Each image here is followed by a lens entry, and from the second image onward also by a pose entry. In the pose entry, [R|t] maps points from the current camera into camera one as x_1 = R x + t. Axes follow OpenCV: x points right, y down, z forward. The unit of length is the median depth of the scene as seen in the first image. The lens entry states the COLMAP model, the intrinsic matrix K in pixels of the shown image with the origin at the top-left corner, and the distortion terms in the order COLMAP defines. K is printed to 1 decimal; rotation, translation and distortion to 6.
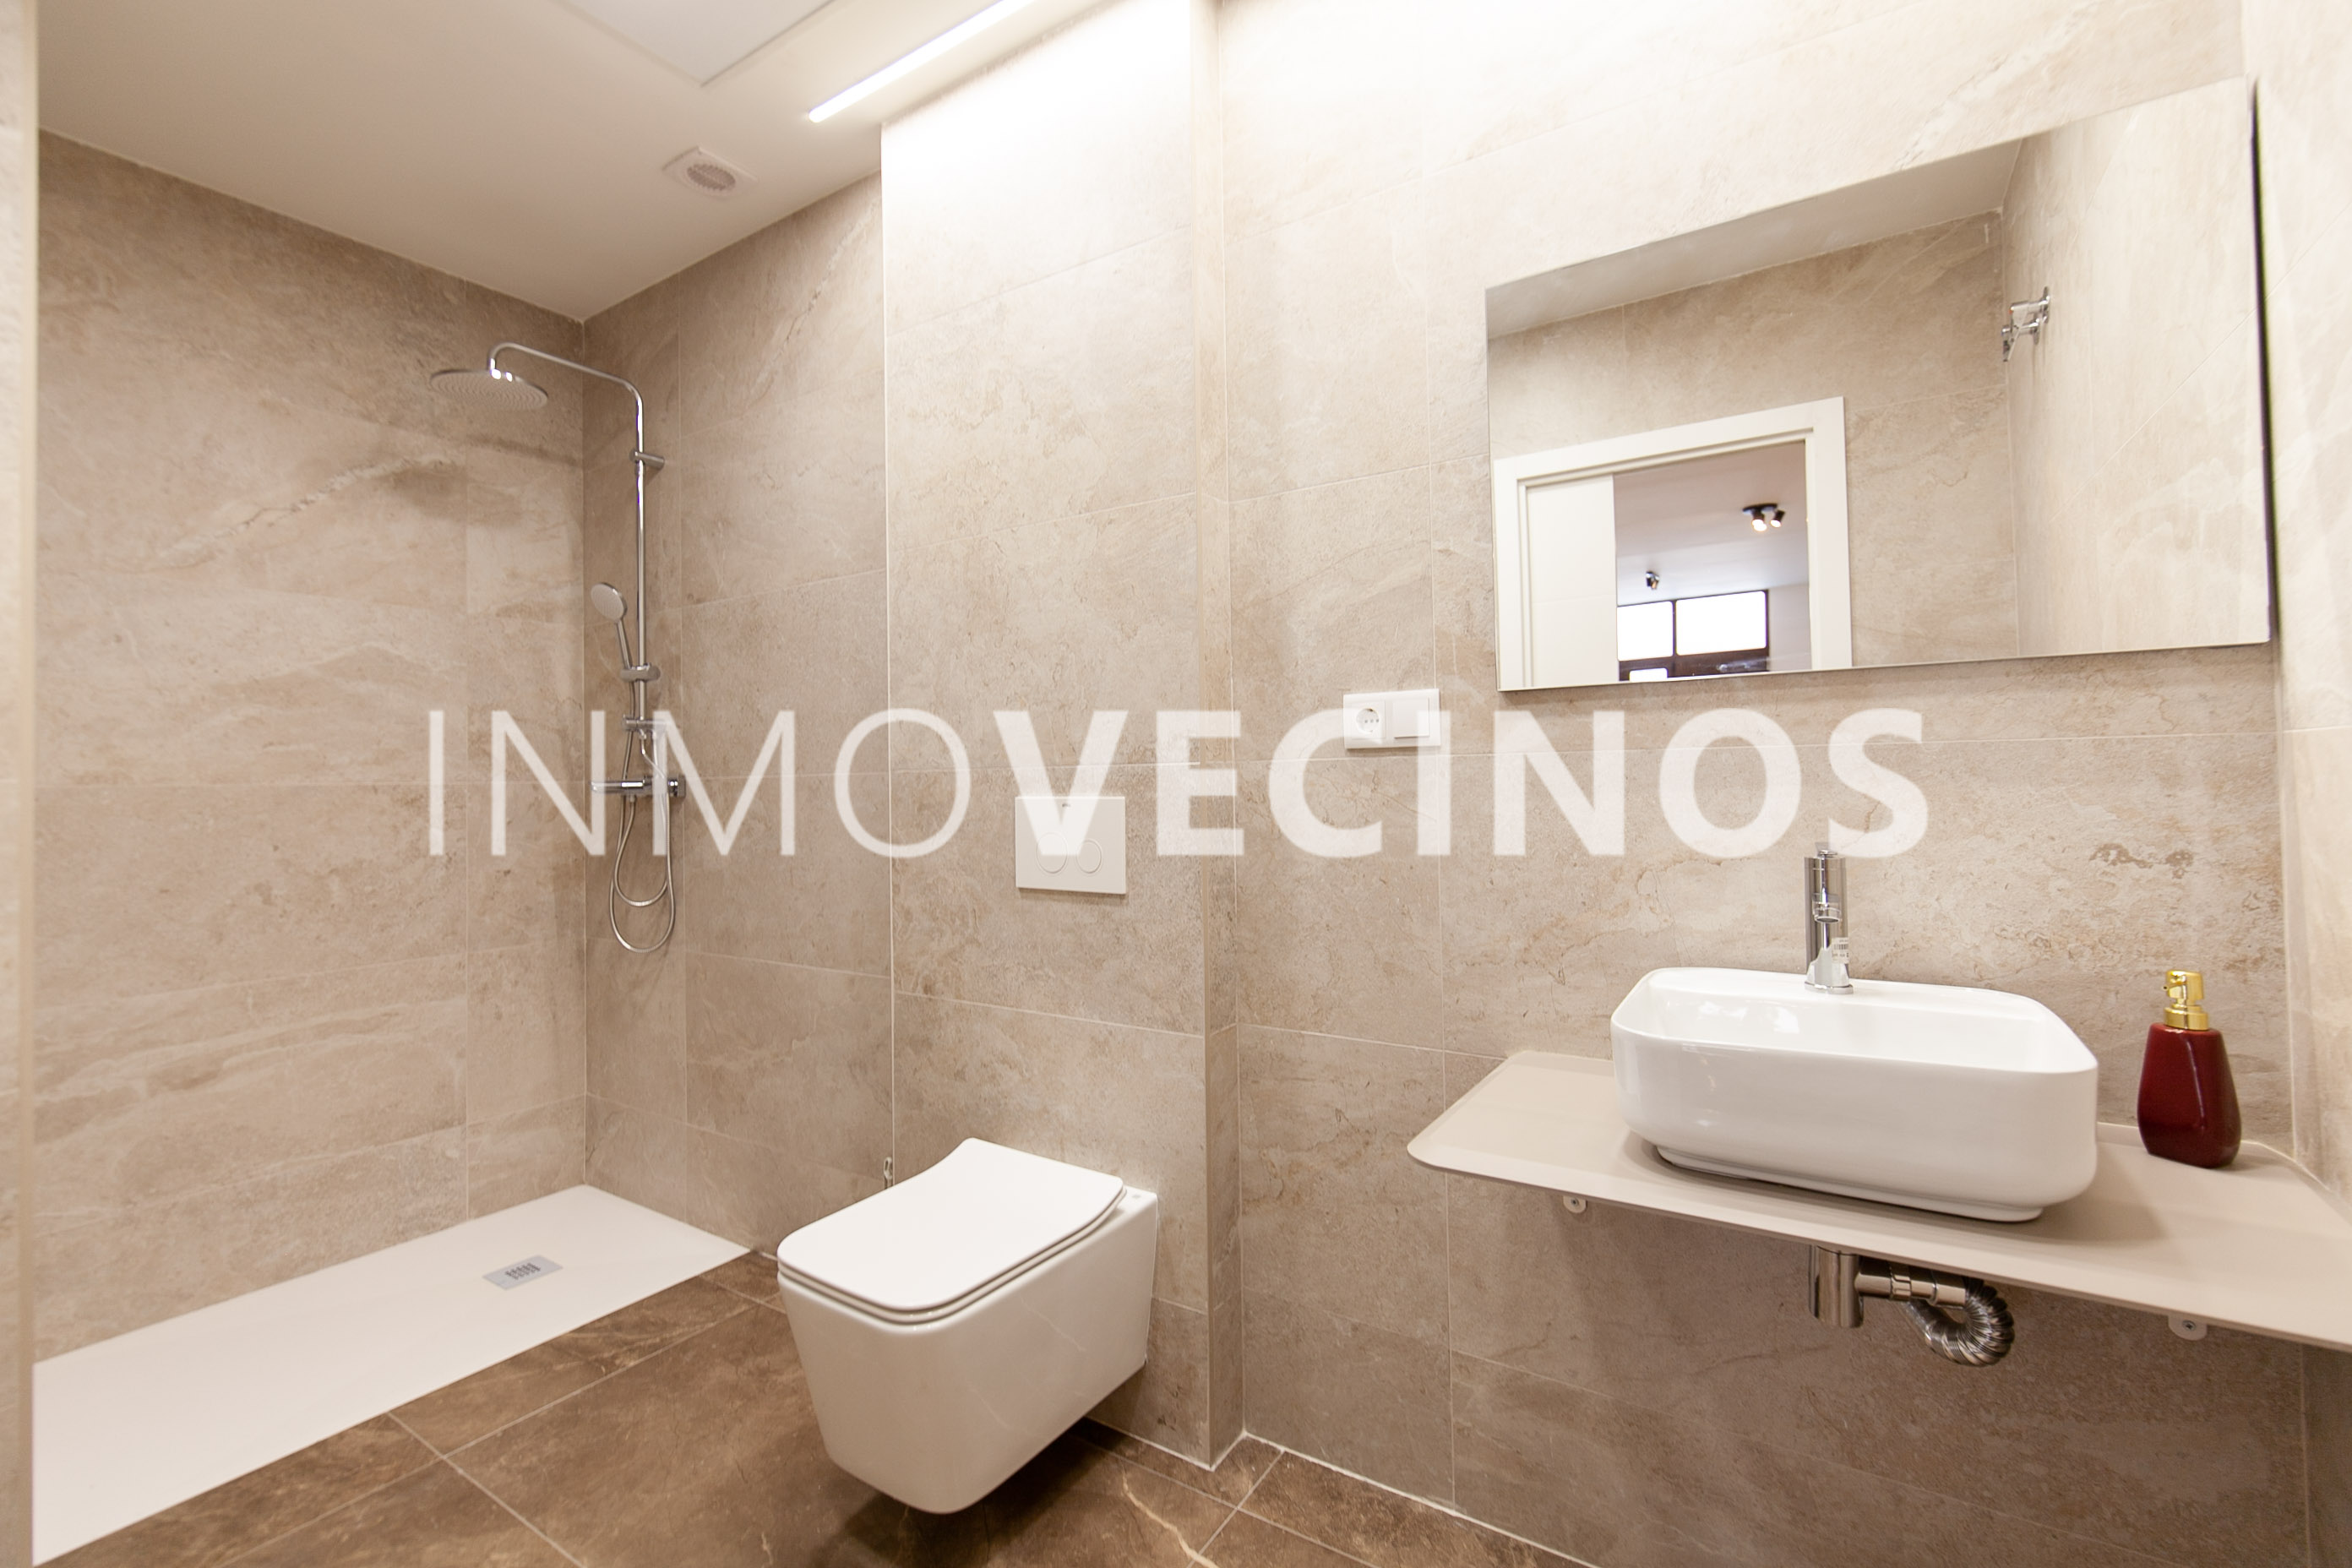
lens RADIAL K [[1021.9, 0, 1172.3], [0, 1021.9, 756.4], [0, 0, 1]] dist [0.000273, -0.000812]
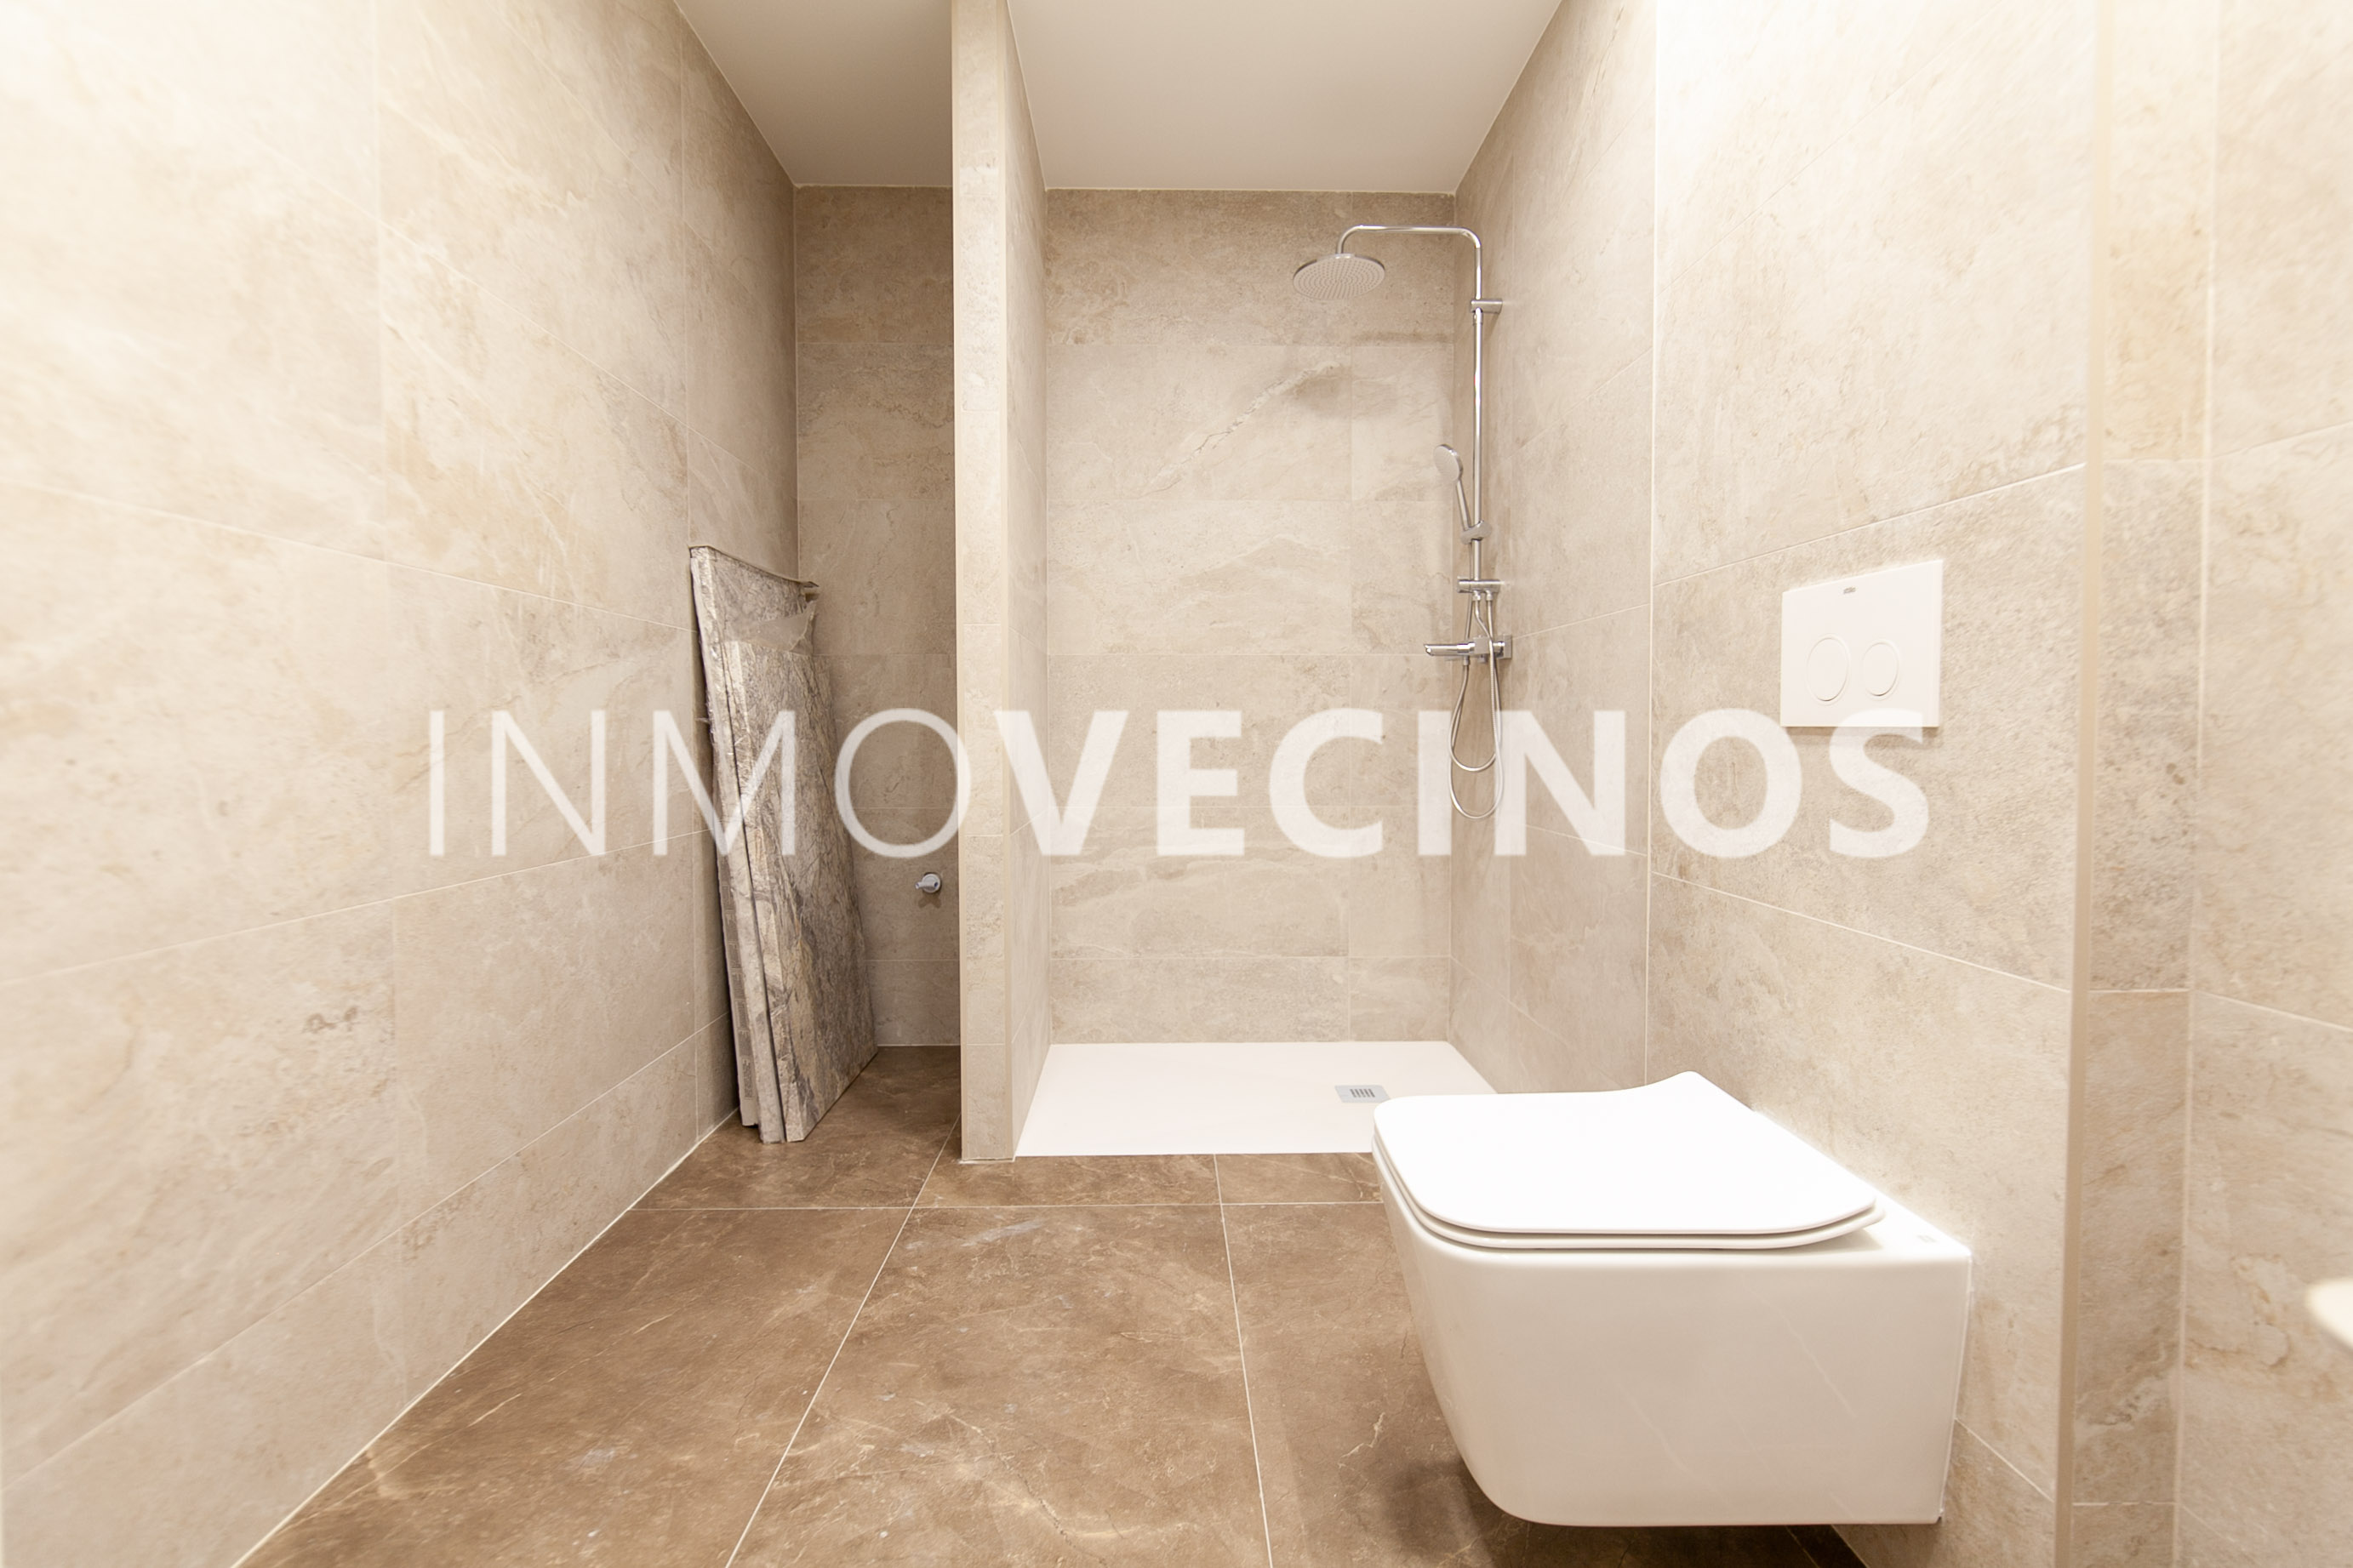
lens RADIAL K [[1022.2, 0, 1172.8], [0, 1022.2, 756.4], [0, 0, 1]] dist [0.000273, -0.000812]
pose [[0.568402, 0.038877, -0.821832, 0.166001], [0.009225, 0.998519, 0.053616, 0.103883], [0.822699, -0.038057, 0.567202, 0.281295]]
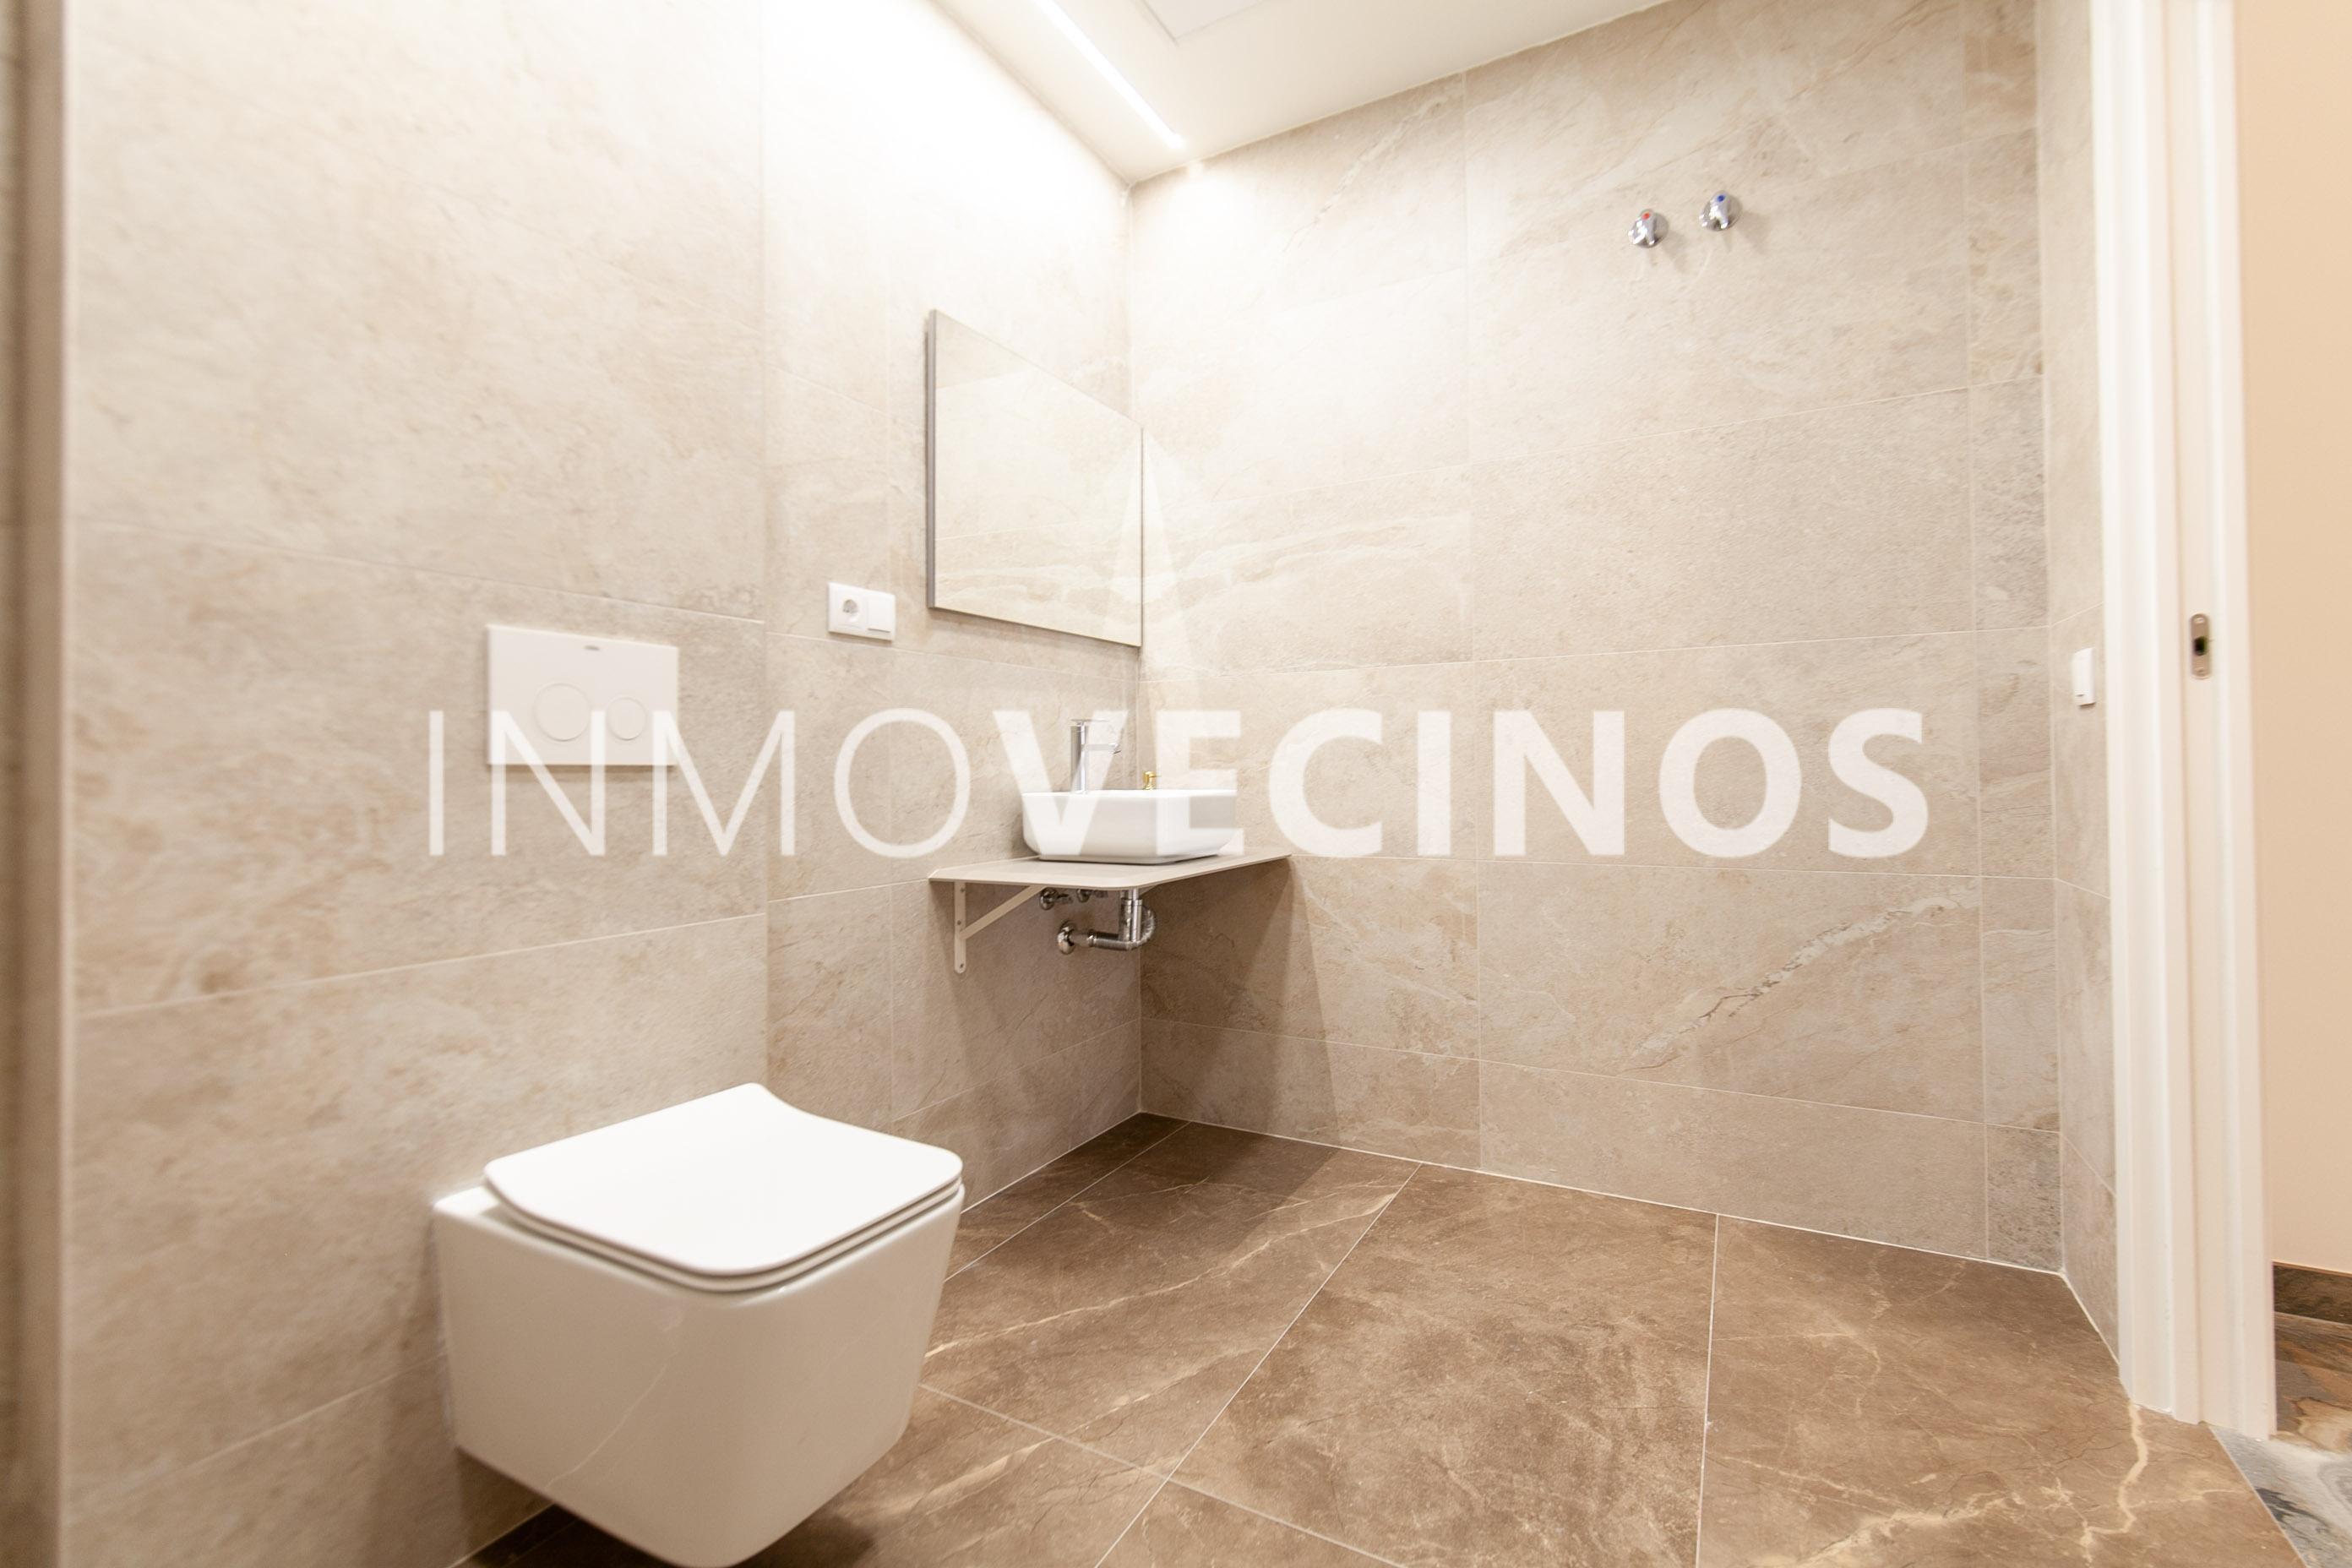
lens RADIAL K [[1021.9, 0, 1172.3], [0, 1021.9, 756.4], [0, 0, 1]] dist [0.000273, -0.000812]
pose [[-0.076051, 0.034327, 0.996513, -0.799522], [-0.008788, 0.999345, -0.035096, 0.136675], [-0.997065, -0.011427, -0.075699, 0.596736]]
